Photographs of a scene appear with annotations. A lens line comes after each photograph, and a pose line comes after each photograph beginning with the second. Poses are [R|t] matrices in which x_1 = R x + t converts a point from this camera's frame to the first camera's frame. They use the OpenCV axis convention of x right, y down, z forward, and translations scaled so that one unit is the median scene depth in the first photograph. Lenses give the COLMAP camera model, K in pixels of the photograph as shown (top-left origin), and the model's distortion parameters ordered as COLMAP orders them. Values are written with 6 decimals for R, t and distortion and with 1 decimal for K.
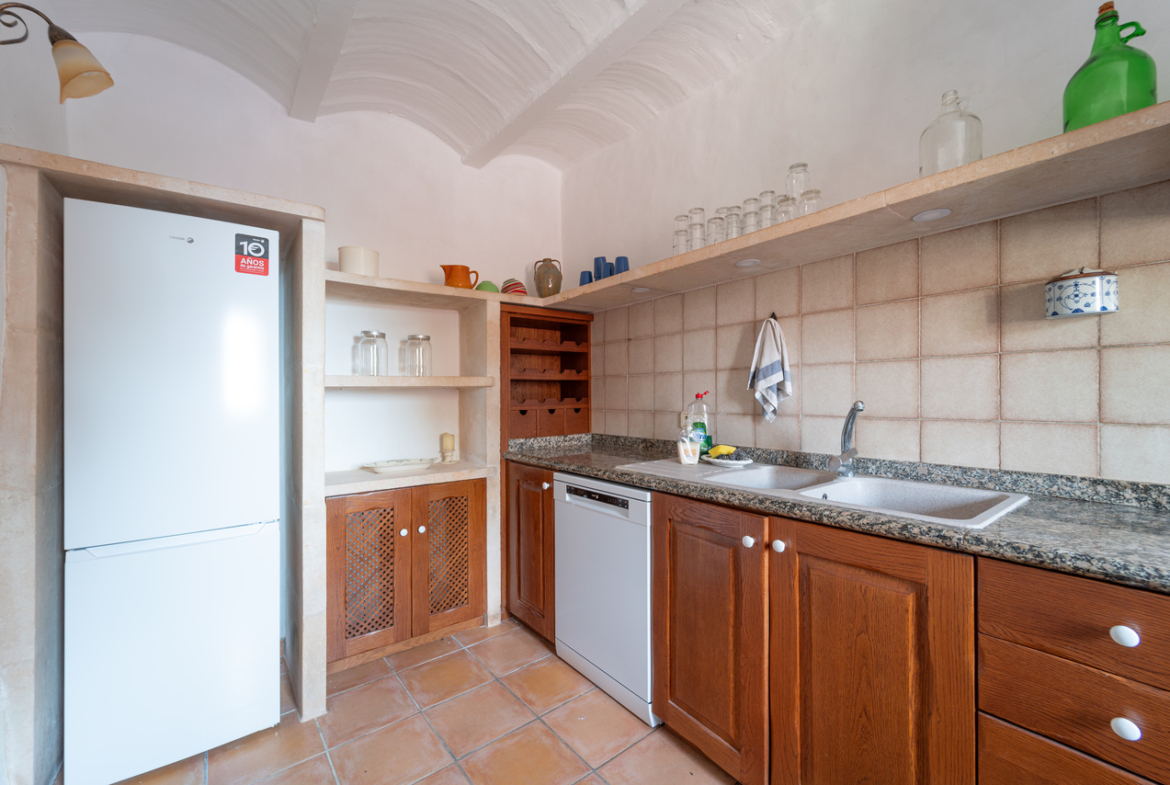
lens RADIAL K [[471.7, 0, 588.7], [0, 471.7, 395.9], [0, 0, 1]] dist [-0.001231, -0.000281]
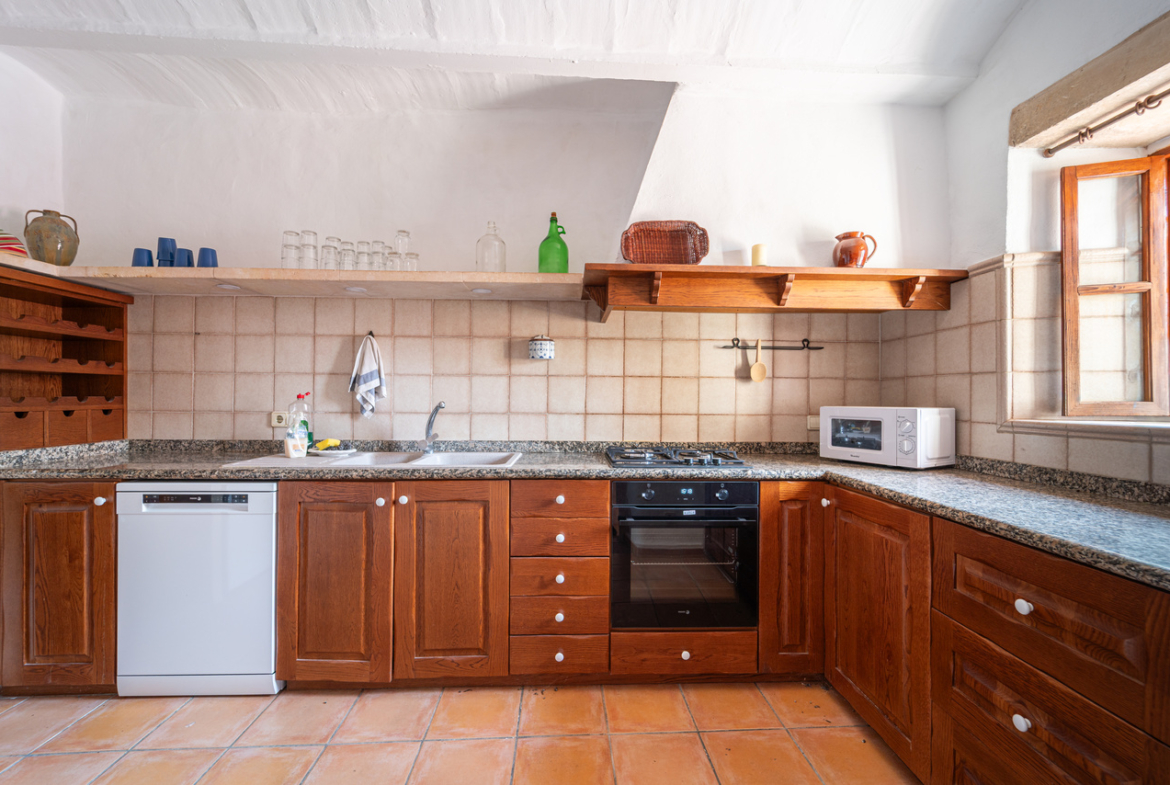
lens RADIAL K [[471.7, 0, 588.7], [0, 471.7, 395.9], [0, 0, 1]] dist [-0.001231, -0.000281]
pose [[0.579375, 0.016671, 0.814891, -0.315460], [-0.012910, 0.999853, -0.011276, 0.002774], [-0.814959, -0.003987, 0.579505, -0.216213]]
